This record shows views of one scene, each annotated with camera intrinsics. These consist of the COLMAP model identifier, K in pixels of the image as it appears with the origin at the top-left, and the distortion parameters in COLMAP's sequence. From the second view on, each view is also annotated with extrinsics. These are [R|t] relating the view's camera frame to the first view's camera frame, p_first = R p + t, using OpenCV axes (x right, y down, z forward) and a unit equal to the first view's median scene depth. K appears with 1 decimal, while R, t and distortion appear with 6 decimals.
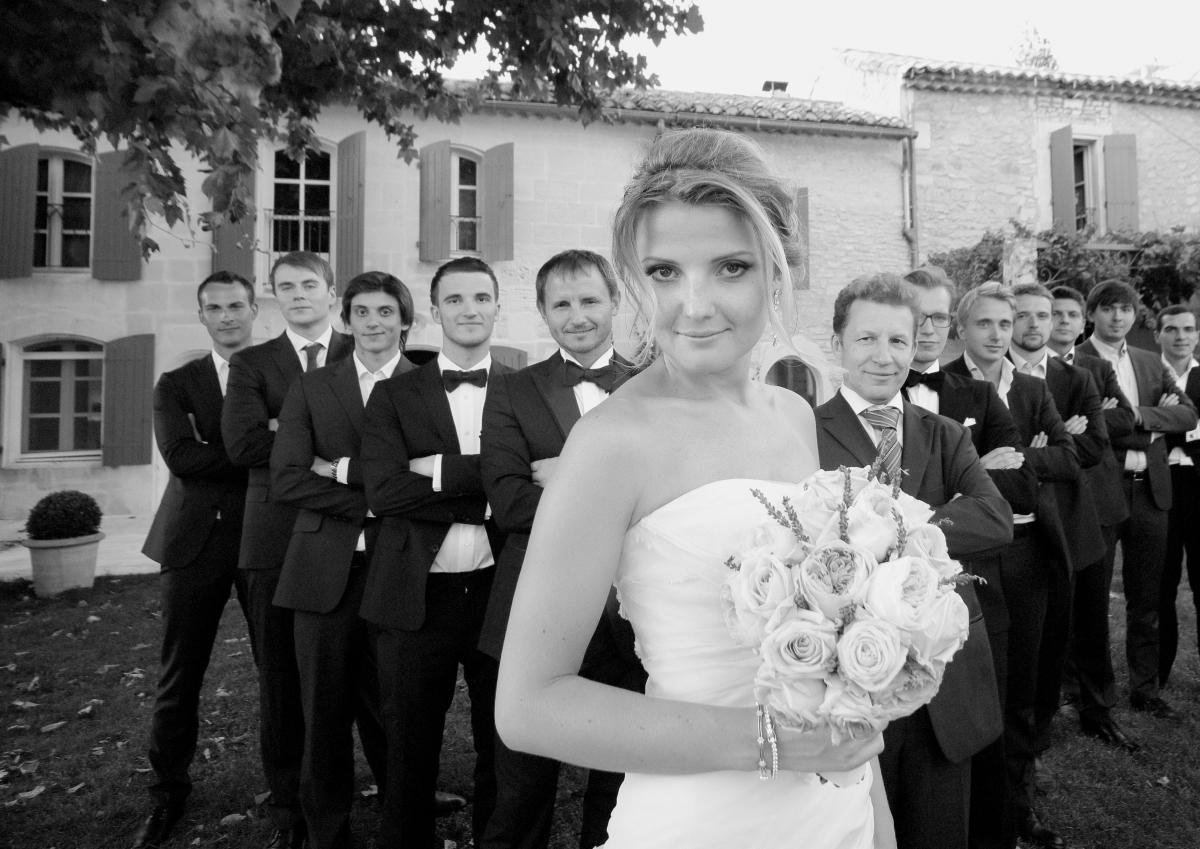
lens RADIAL K [[1040.8, 0, 600.0], [0, 1040.8, 424.5], [0, 0, 1]] dist [-0.006021, 0.001304]
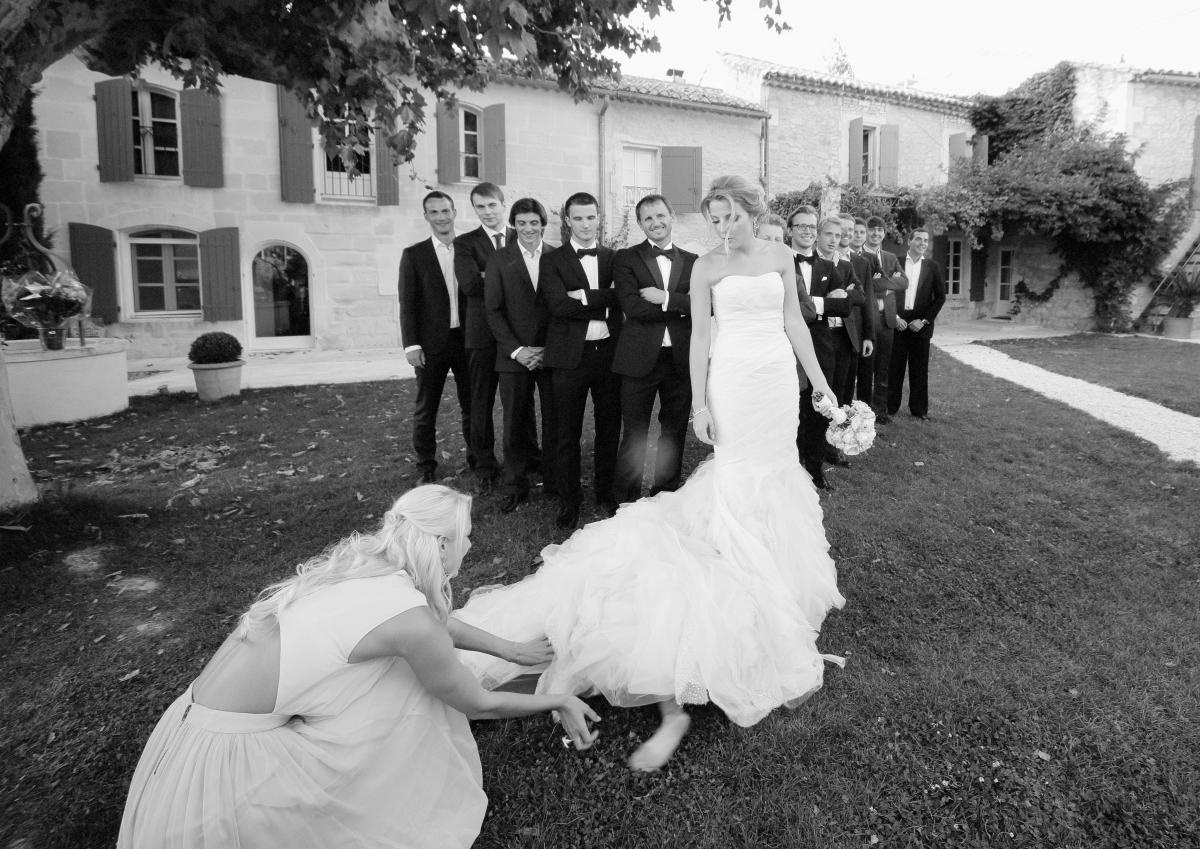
lens RADIAL K [[839.5, 0, 600.0], [0, 839.5, 424.5], [0, 0, 1]] dist [-0.005532, -0.003430]
pose [[0.988127, -0.000514, 0.153636, -0.157777], [-0.018718, 0.992143, 0.123701, 0.037430], [-0.152493, -0.125108, 0.980354, -0.291666]]
